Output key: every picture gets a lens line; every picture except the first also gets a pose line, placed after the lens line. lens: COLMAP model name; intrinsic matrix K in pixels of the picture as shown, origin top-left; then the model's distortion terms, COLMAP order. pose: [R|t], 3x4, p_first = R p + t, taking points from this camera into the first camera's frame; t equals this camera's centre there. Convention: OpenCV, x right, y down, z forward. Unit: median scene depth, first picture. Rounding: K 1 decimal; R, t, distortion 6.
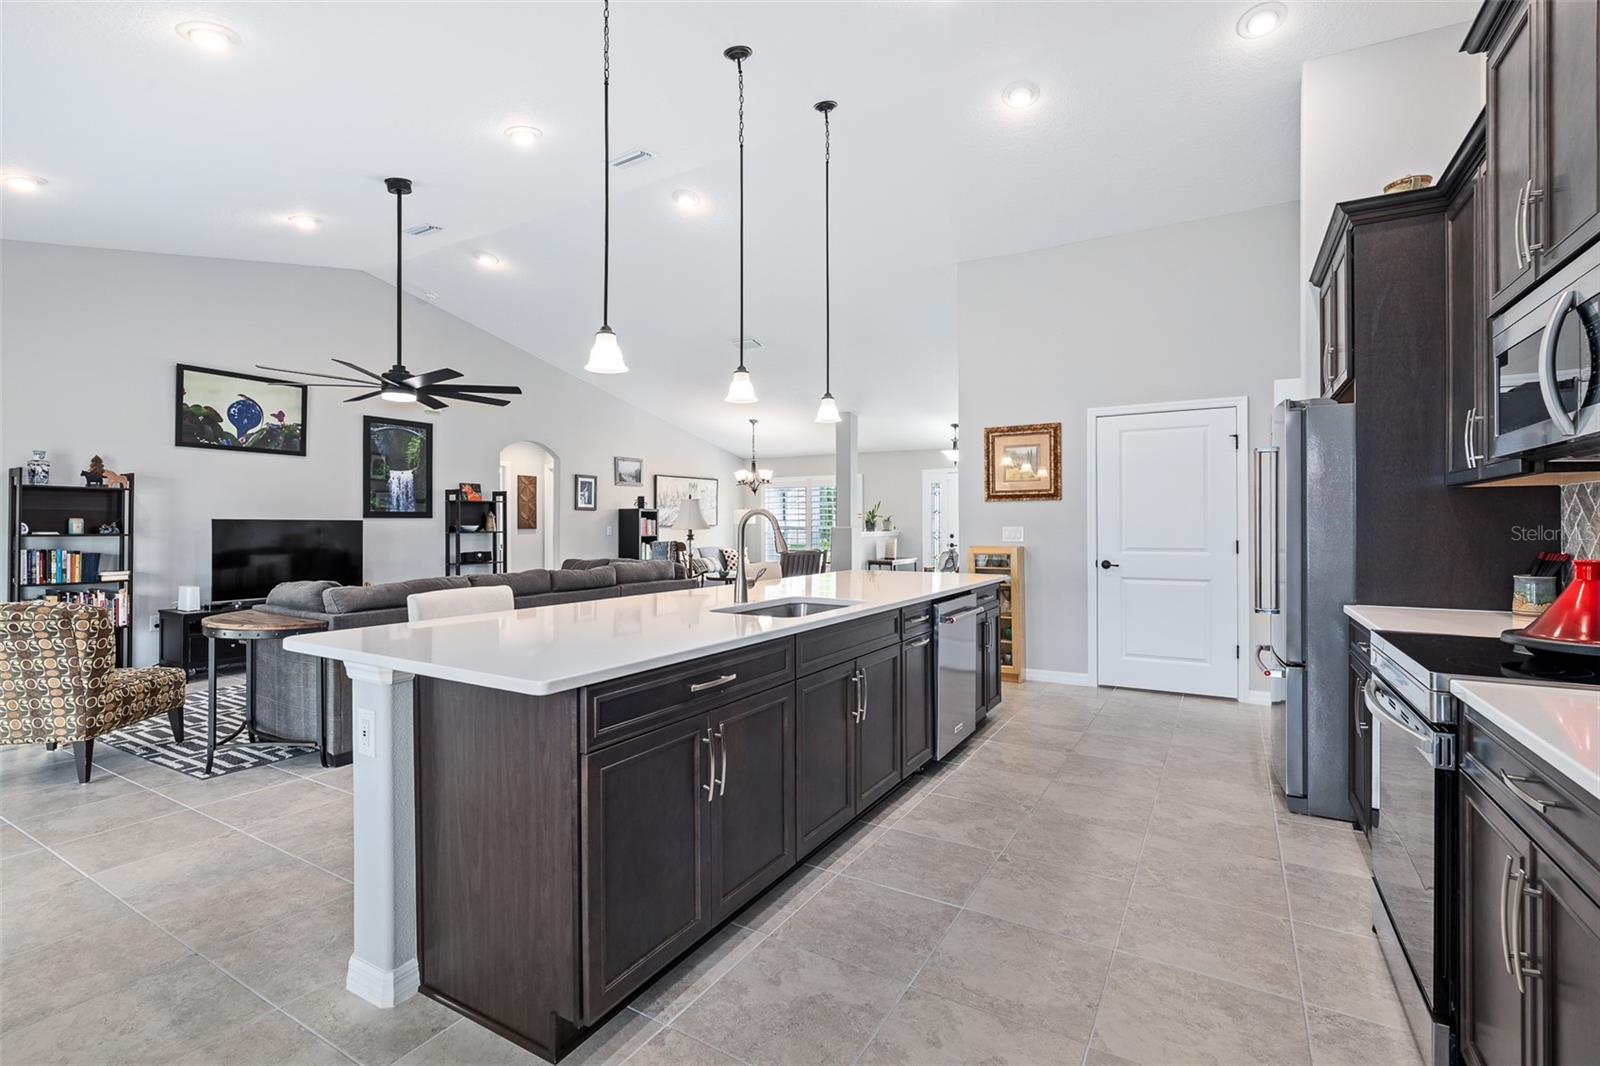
lens RADIAL K [[726.3, 0, 801.3], [0, 726.3, 524.0], [0, 0, 1]] dist [-0.003256, 0.000739]
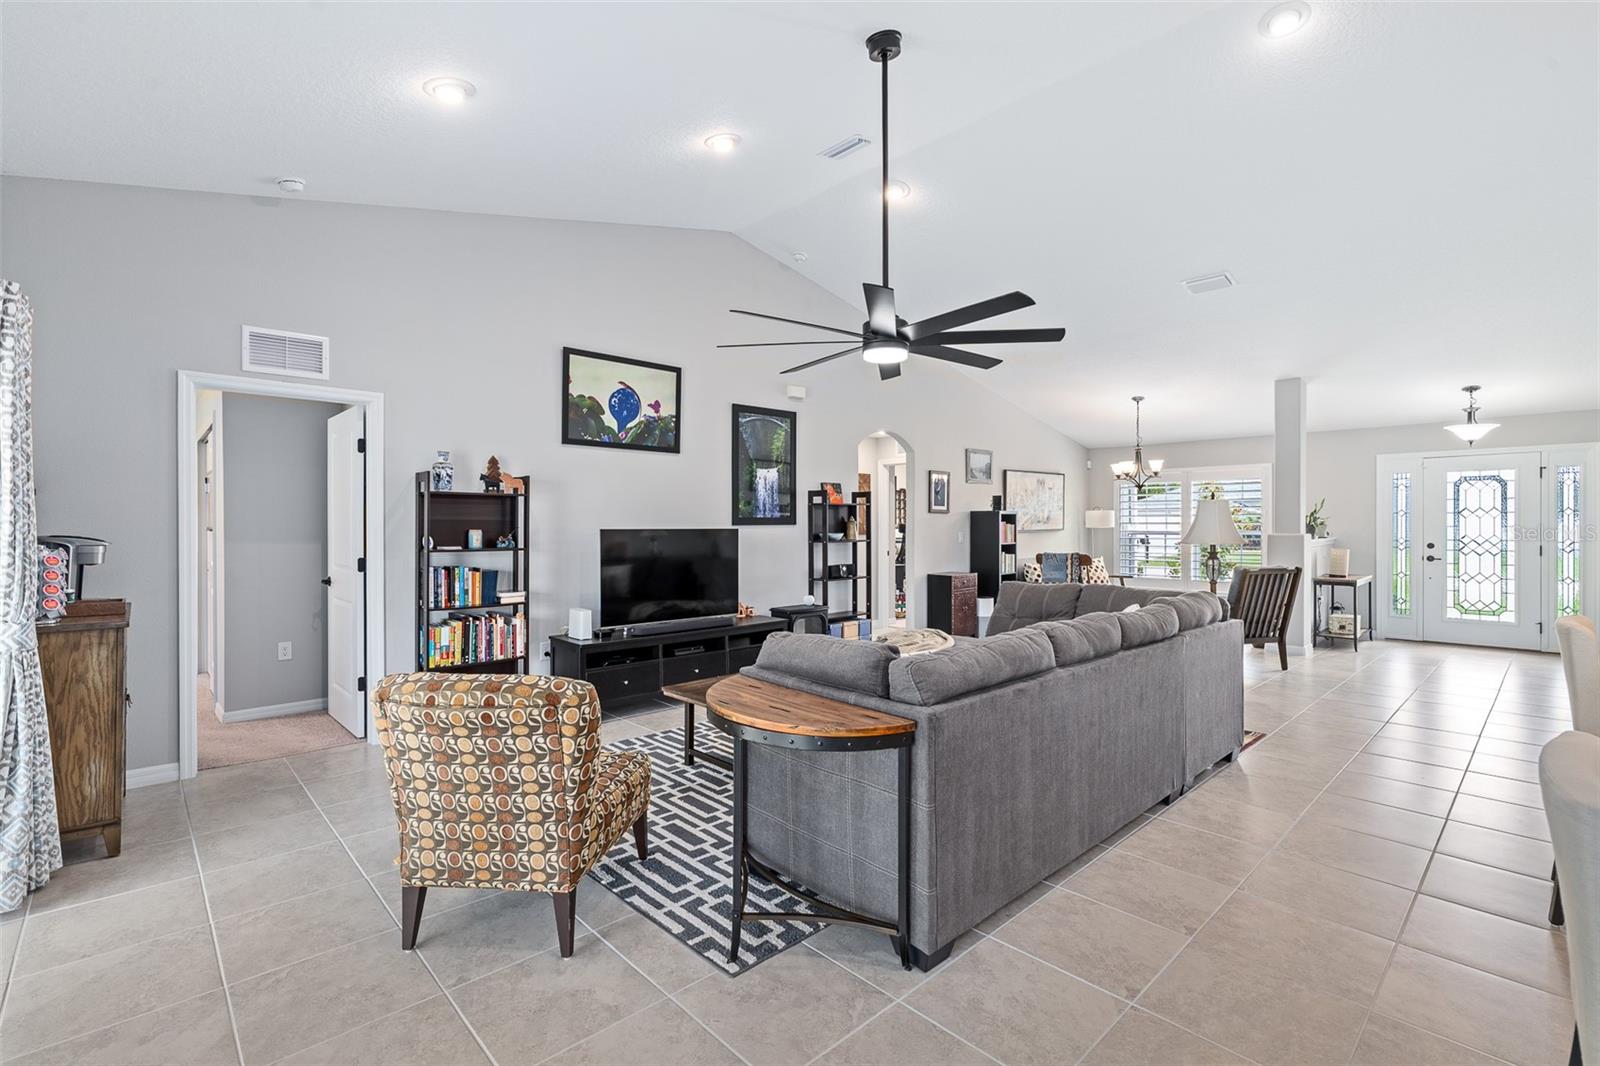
lens RADIAL K [[722.0, 0, 800.7], [0, 722.0, 527.3], [0, 0, 1]] dist [-0.004528, 0.000721]
pose [[0.960343, 0.000476, -0.278821, -0.353093], [0.001680, 0.999971, 0.007494, -0.014679], [0.278817, -0.007665, 0.960314, 0.258239]]
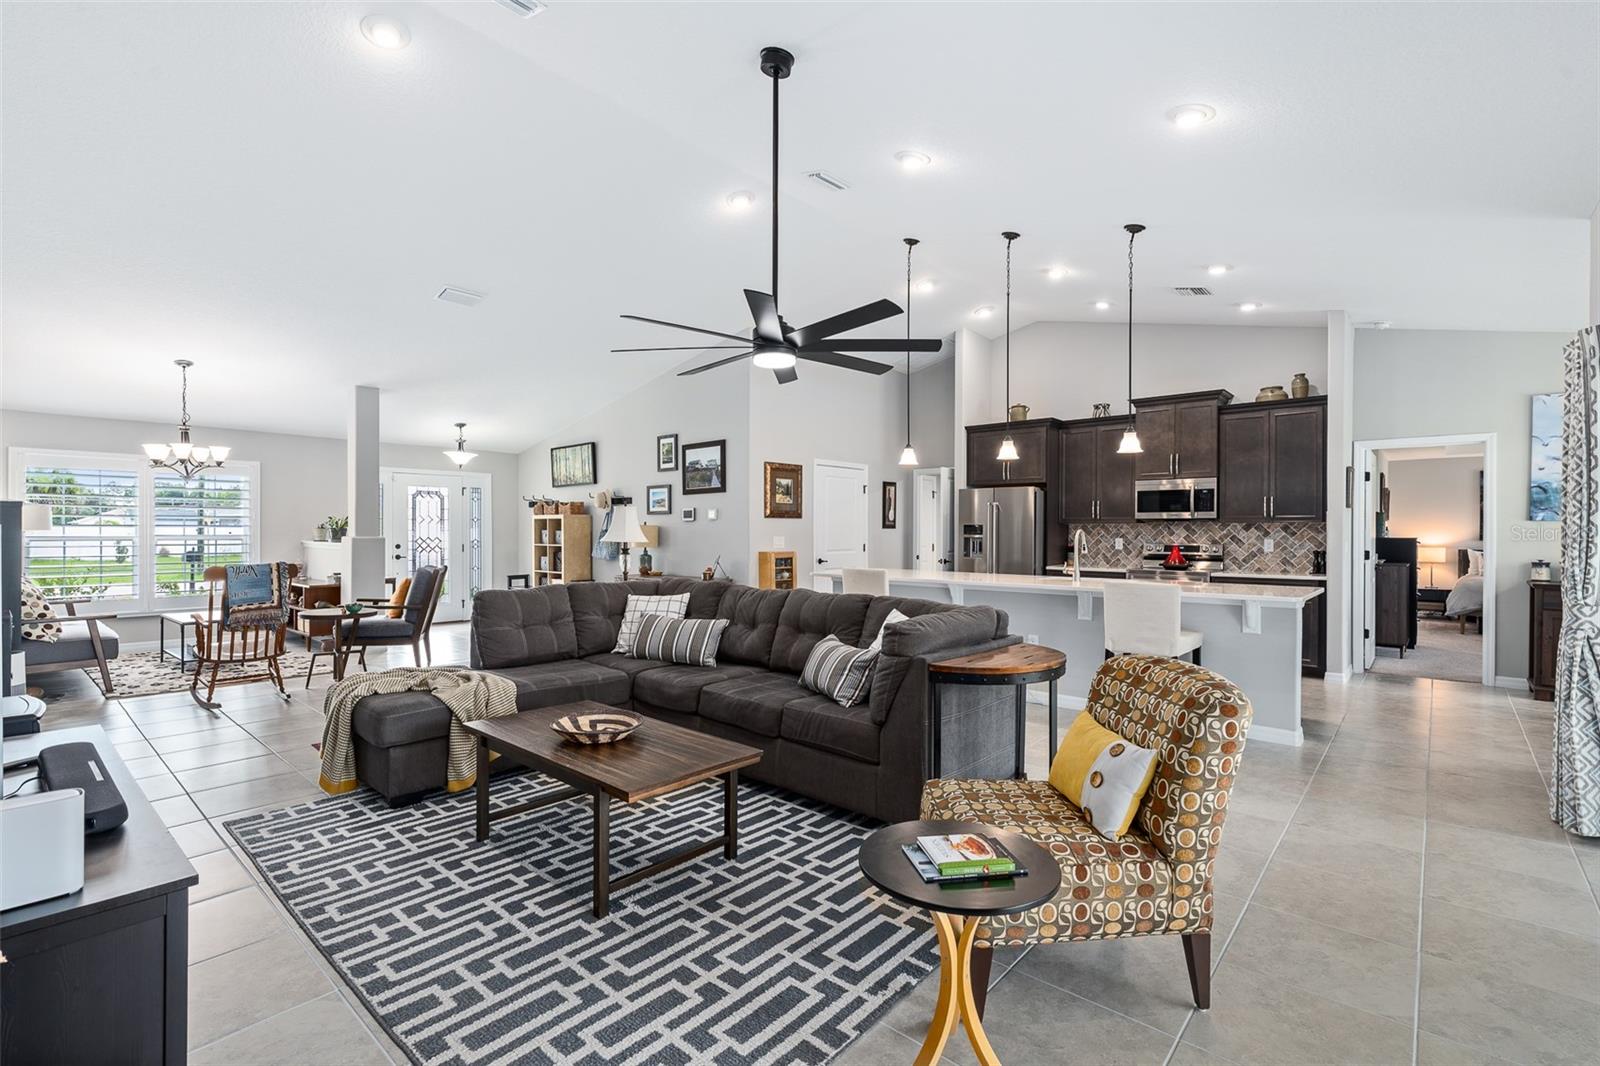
lens RADIAL K [[725.8, 0, 802.9], [0, 725.8, 533.6], [0, 0, 1]] dist [-0.002776, 0.000423]
pose [[0.186867, -0.001762, 0.982384, -0.999964], [-0.005088, 0.999983, 0.002761, -0.006347], [-0.982372, -0.005514, 0.186855, 0.671760]]
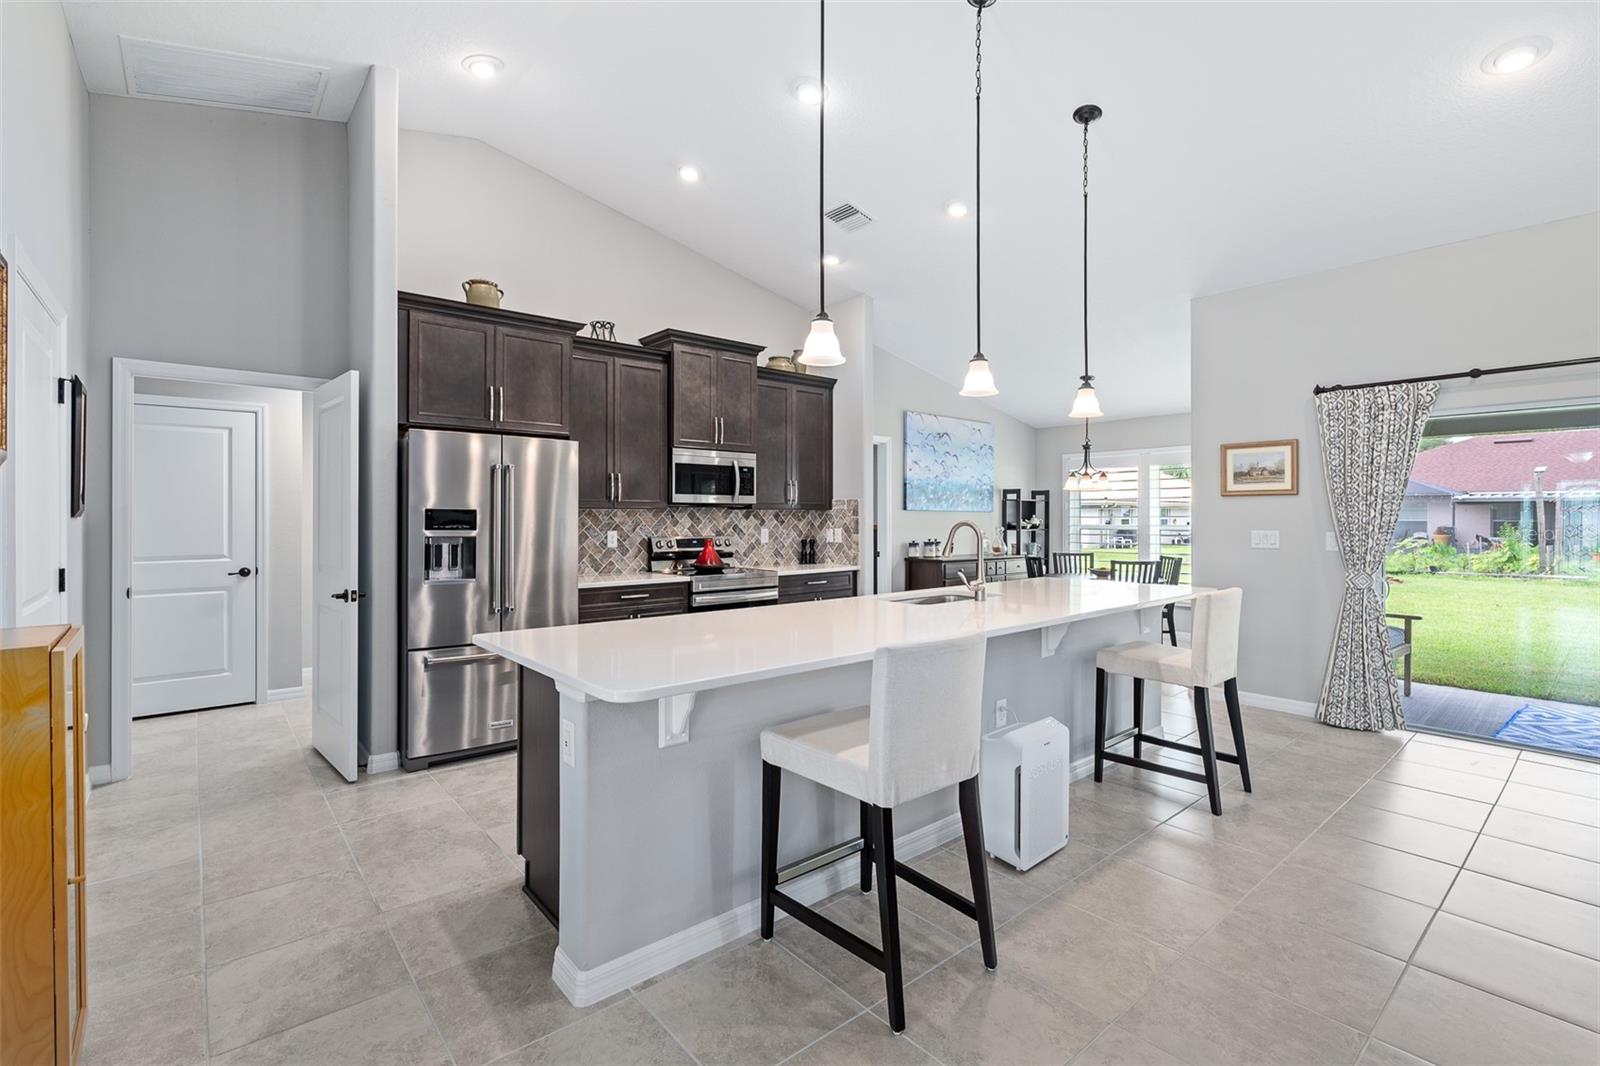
lens RADIAL K [[723.0, 0, 804.1], [0, 723.0, 515.3], [0, 0, 1]] dist [-0.001726, -0.000065]
pose [[-0.946389, 0.001311, 0.323026, -0.096358], [0.000316, 0.999995, -0.003131, -0.013281], [-0.323028, -0.002861, -0.946385, 1.107623]]
